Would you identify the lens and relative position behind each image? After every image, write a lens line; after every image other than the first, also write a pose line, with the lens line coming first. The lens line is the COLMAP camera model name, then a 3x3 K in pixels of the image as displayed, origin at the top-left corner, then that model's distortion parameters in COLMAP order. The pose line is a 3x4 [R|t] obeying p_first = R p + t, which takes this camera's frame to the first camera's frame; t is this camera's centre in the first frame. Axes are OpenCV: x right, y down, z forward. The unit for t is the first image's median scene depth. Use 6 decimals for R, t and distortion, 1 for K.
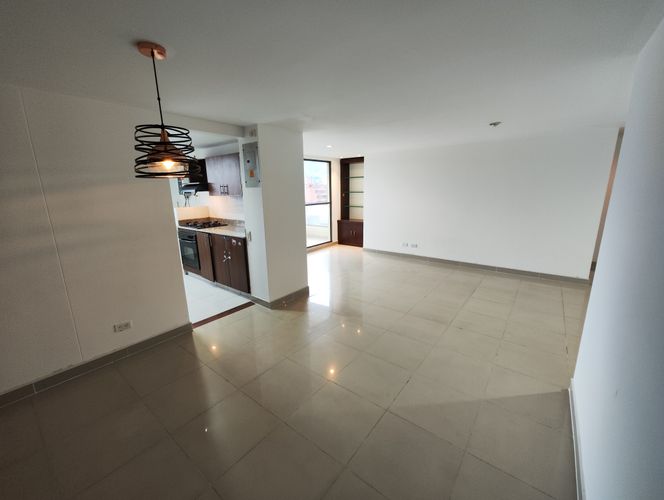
lens RADIAL K [[274.3, 0, 332.3], [0, 274.3, 250.3], [0, 0, 1]] dist [-0.002463, 0.000761]
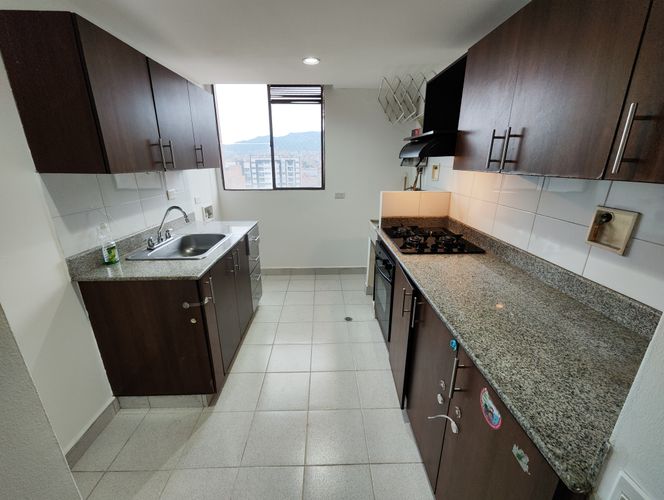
lens RADIAL K [[274.3, 0, 330.7], [0, 274.3, 248.9], [0, 0, 1]] dist [-0.002463, 0.000761]
pose [[0.638181, 0.242745, -0.730616, -0.265710], [-0.176774, 0.969839, 0.167817, -0.130895], [0.749317, 0.022057, 0.661844, 0.649912]]
